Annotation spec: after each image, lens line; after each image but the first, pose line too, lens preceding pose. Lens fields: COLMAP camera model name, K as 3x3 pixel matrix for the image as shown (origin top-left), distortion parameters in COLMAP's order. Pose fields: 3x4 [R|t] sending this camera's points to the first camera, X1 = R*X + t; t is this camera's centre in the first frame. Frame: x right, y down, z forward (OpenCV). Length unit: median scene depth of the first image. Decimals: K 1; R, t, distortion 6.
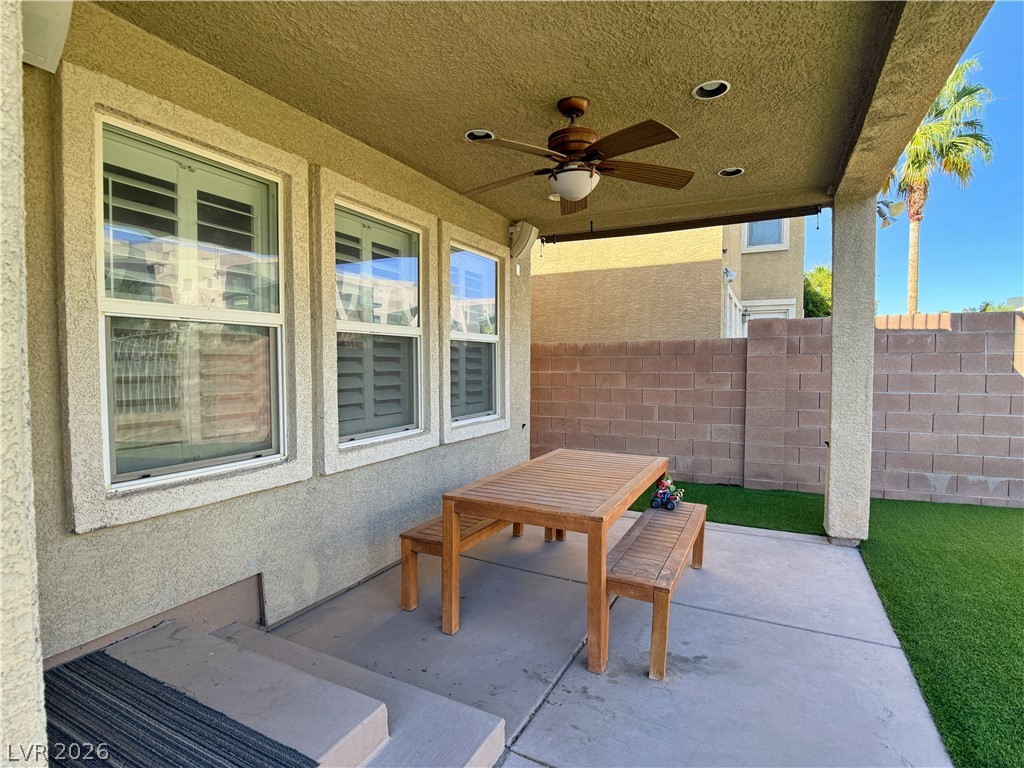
lens RADIAL K [[523.4, 0, 517.8], [0, 523.4, 381.5], [0, 0, 1]] dist [-0.023260, -0.001447]
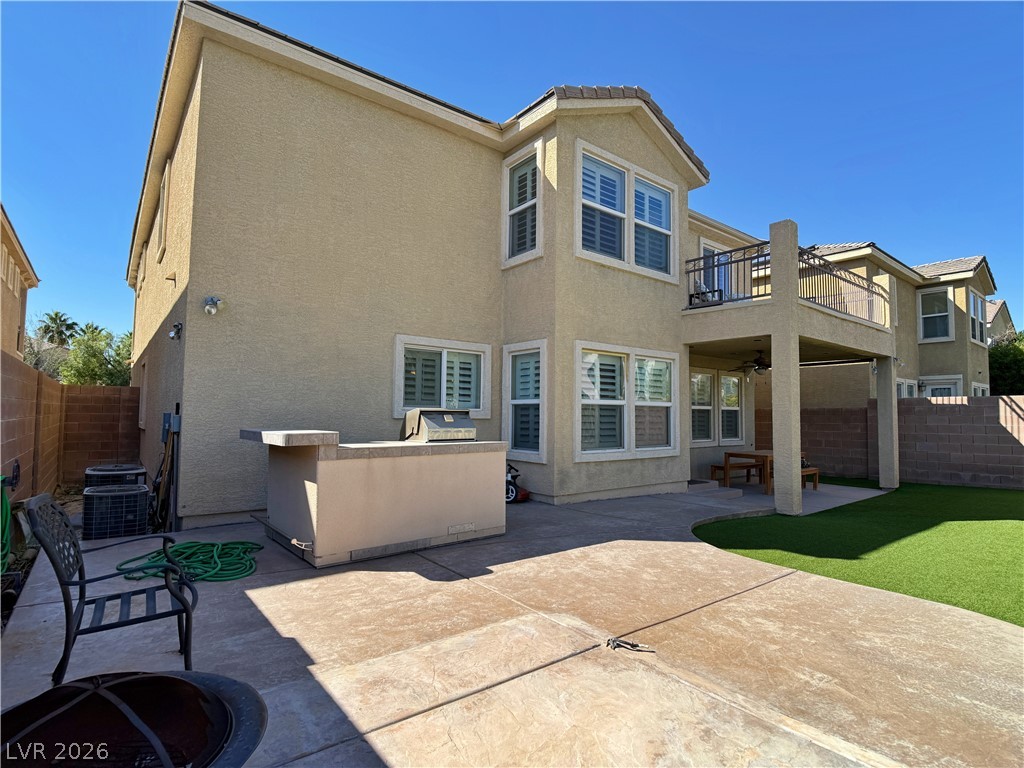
lens RADIAL K [[523.4, 0, 515.2], [0, 523.4, 383.4], [0, 0, 1]] dist [-0.023260, -0.001447]
pose [[0.902001, -0.016619, -0.431415, 0.072018], [-0.025079, 0.995554, -0.090787, 0.053049], [0.431006, 0.092710, 0.897574, -1.718423]]
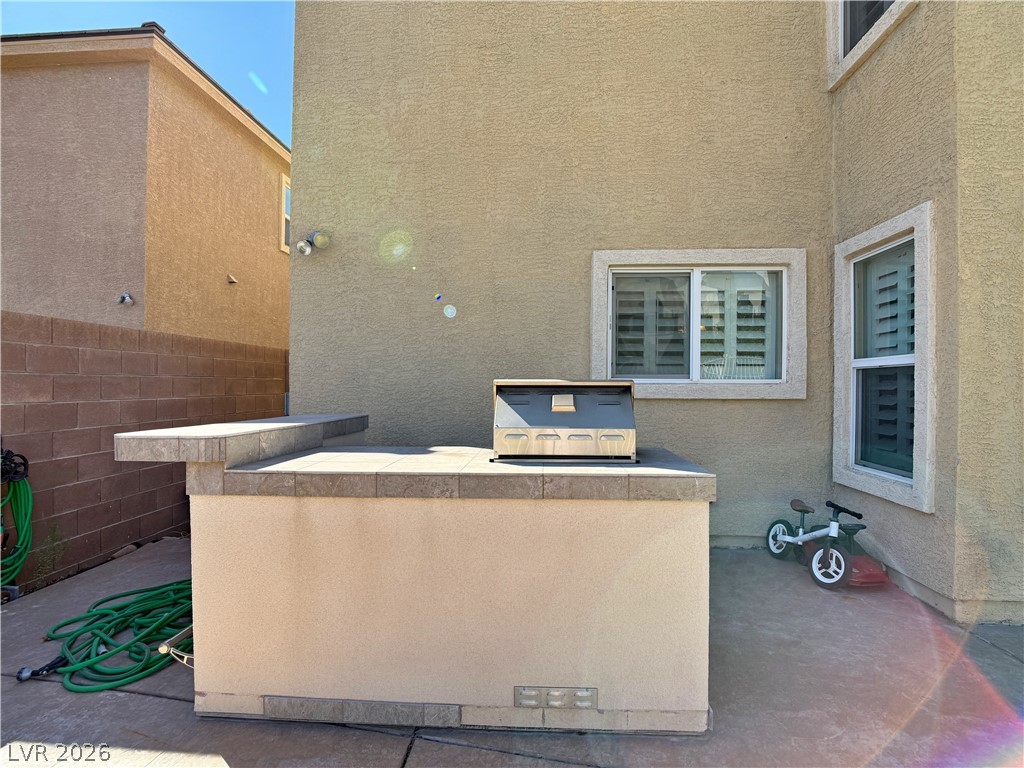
lens RADIAL K [[523.4, 0, 521.6], [0, 523.4, 387.3], [0, 0, 1]] dist [-0.023260, -0.001447]
pose [[0.374170, 0.004047, -0.927351, -0.092812], [-0.035463, 0.999321, -0.009948, 0.026931], [0.926682, 0.036609, 0.374059, -1.103808]]
